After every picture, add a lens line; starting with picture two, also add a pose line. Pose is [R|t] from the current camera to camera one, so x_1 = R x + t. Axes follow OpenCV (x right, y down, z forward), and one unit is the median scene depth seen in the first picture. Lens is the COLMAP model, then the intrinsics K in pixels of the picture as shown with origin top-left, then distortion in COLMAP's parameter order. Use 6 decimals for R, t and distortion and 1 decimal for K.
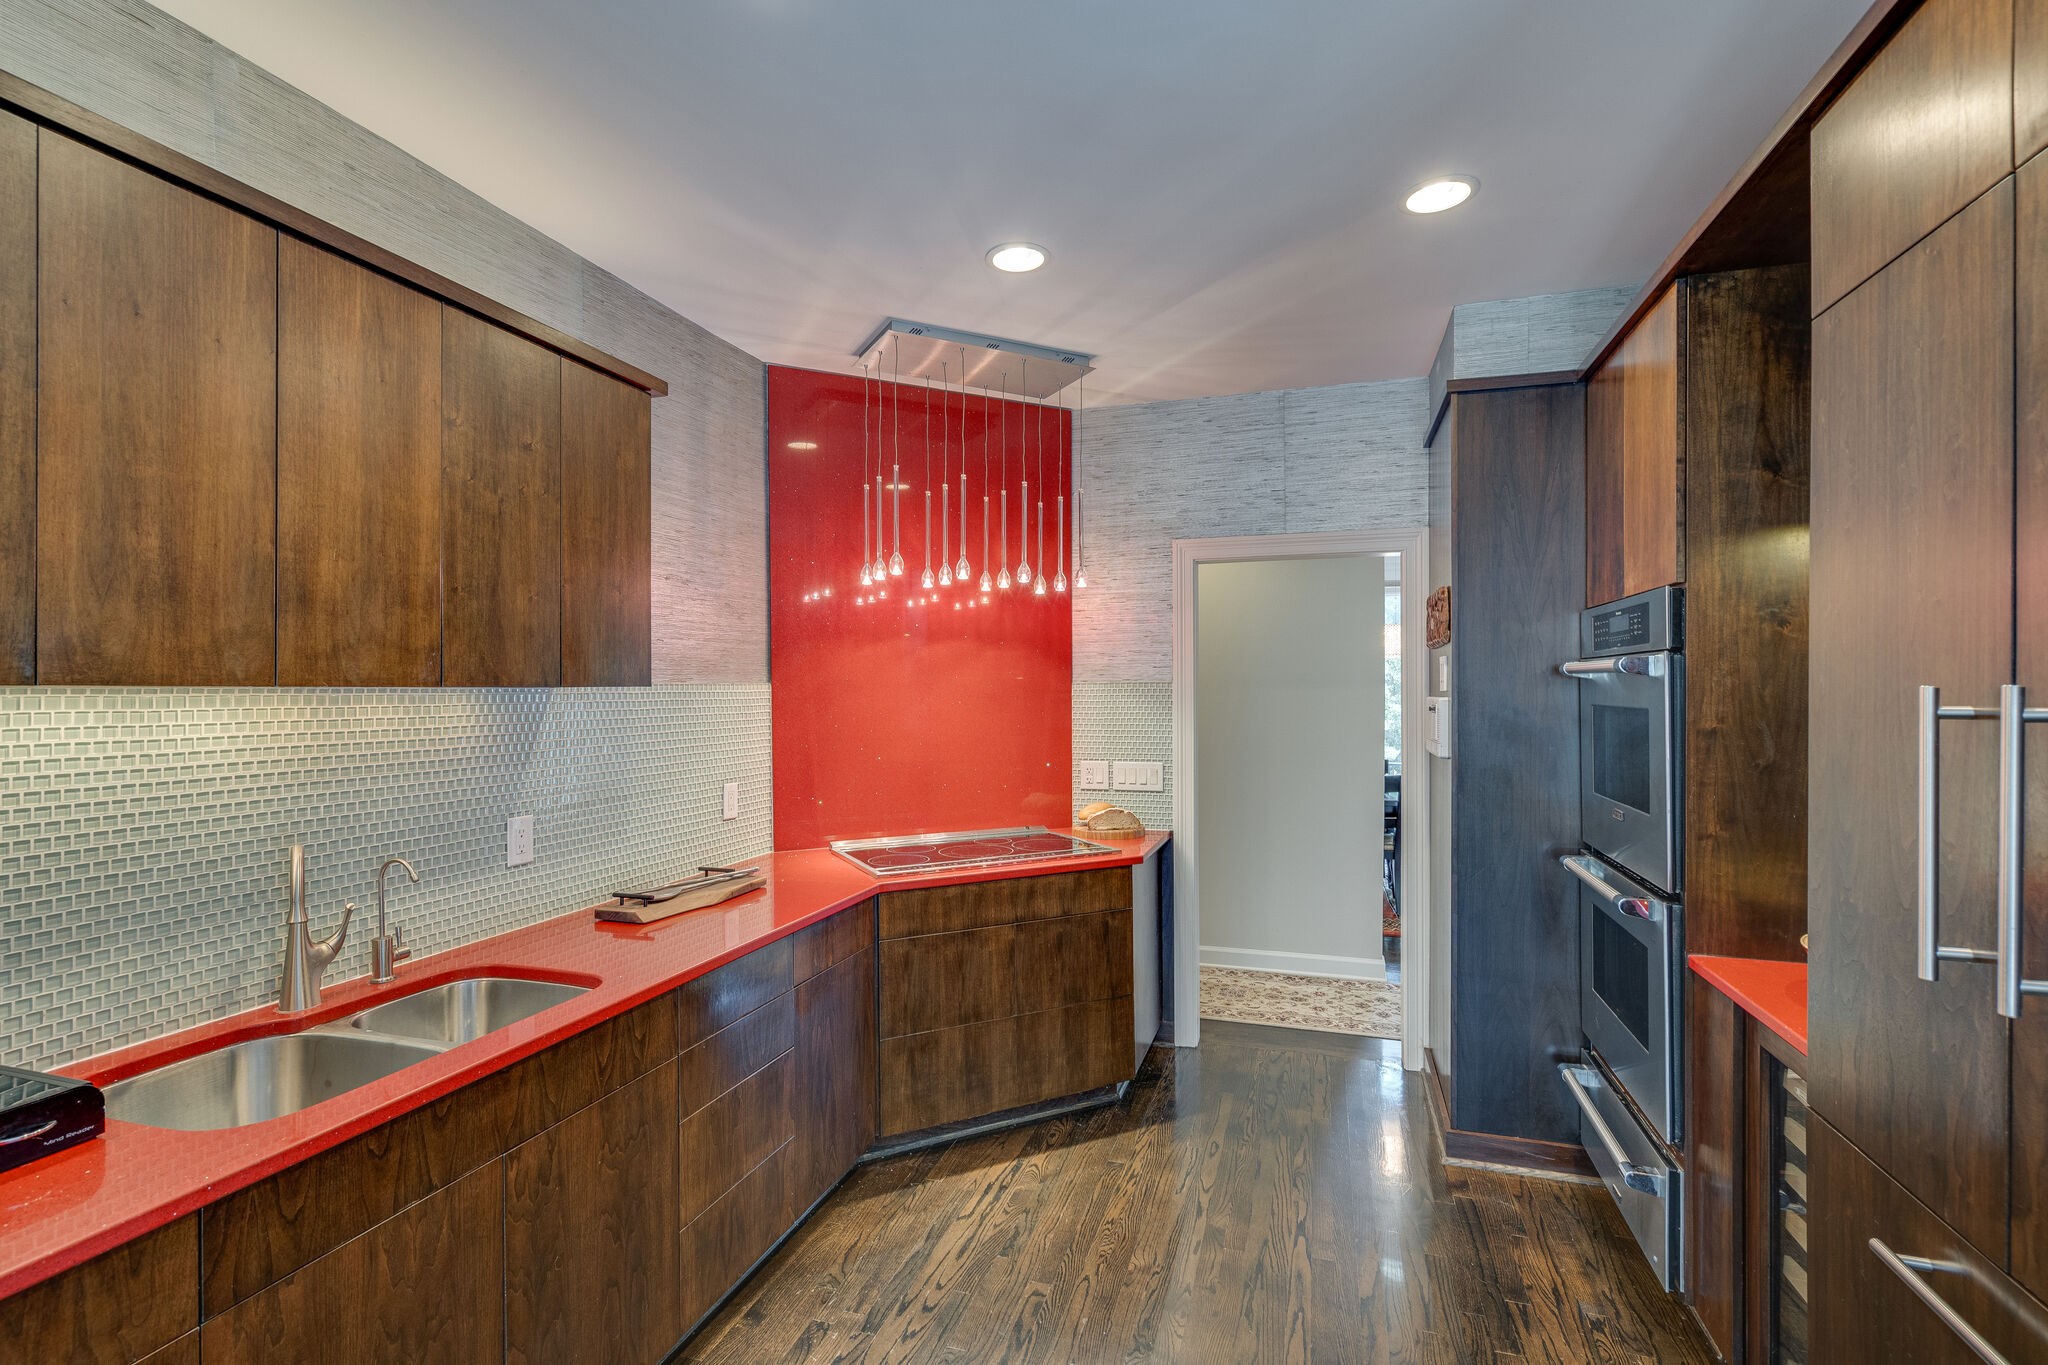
lens RADIAL K [[946.2, 0, 1031.9], [0, 946.2, 683.5], [0, 0, 1]] dist [-0.000878, 0.006508]
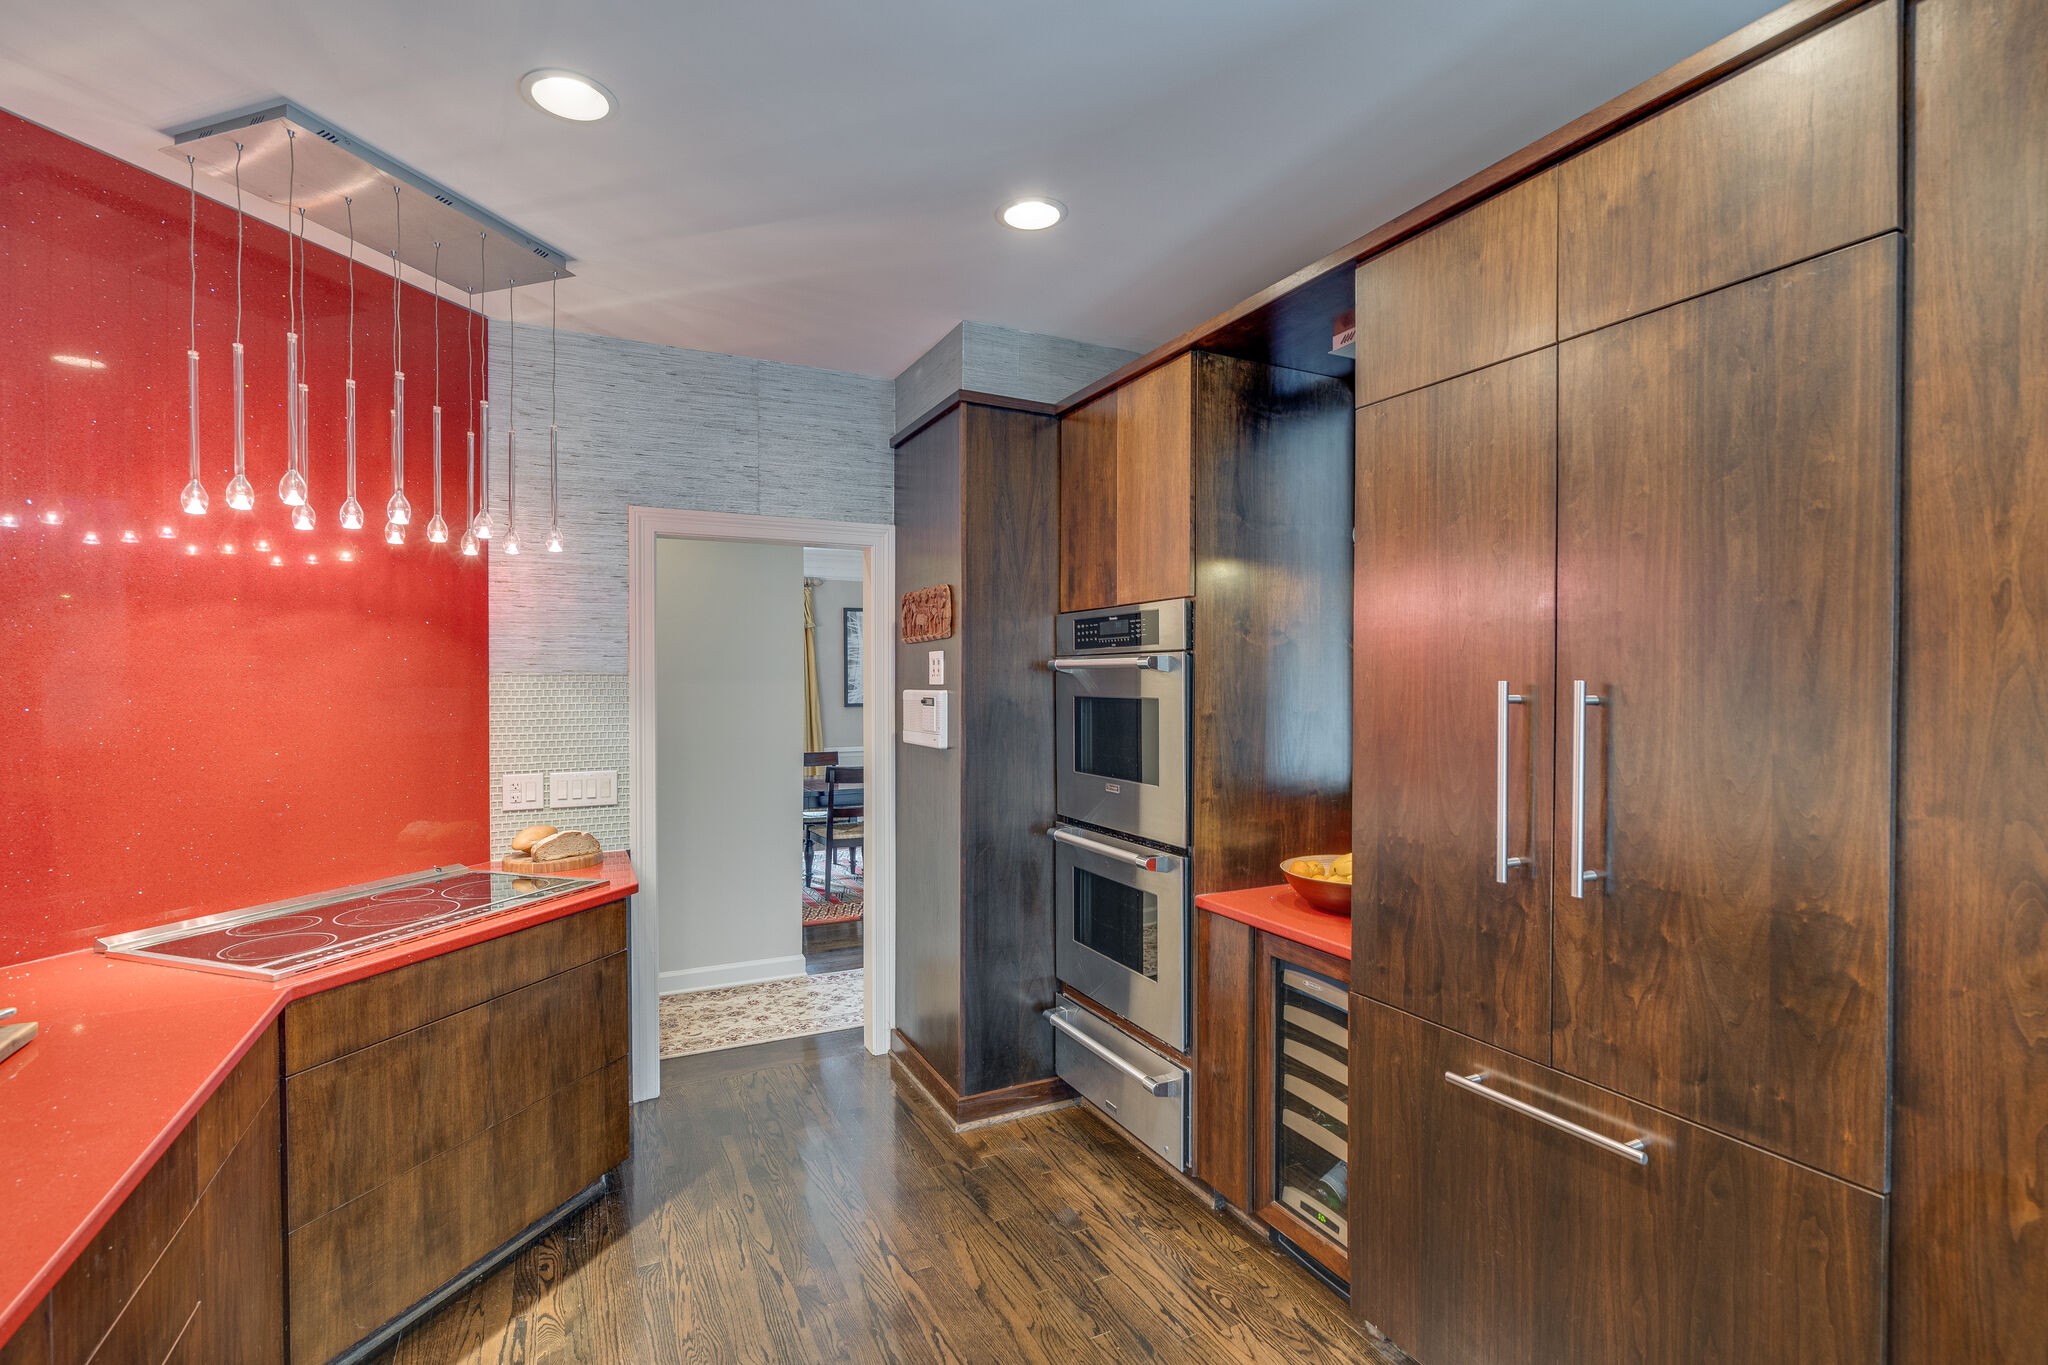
lens RADIAL K [[946.2, 0, 1031.9], [0, 946.2, 683.5], [0, 0, 1]] dist [-0.000878, 0.006508]
pose [[0.718351, -0.000578, 0.695681, -0.233474], [-0.004653, 0.999973, 0.005635, 0.000589], [-0.695665, -0.007285, 0.718329, 0.184822]]
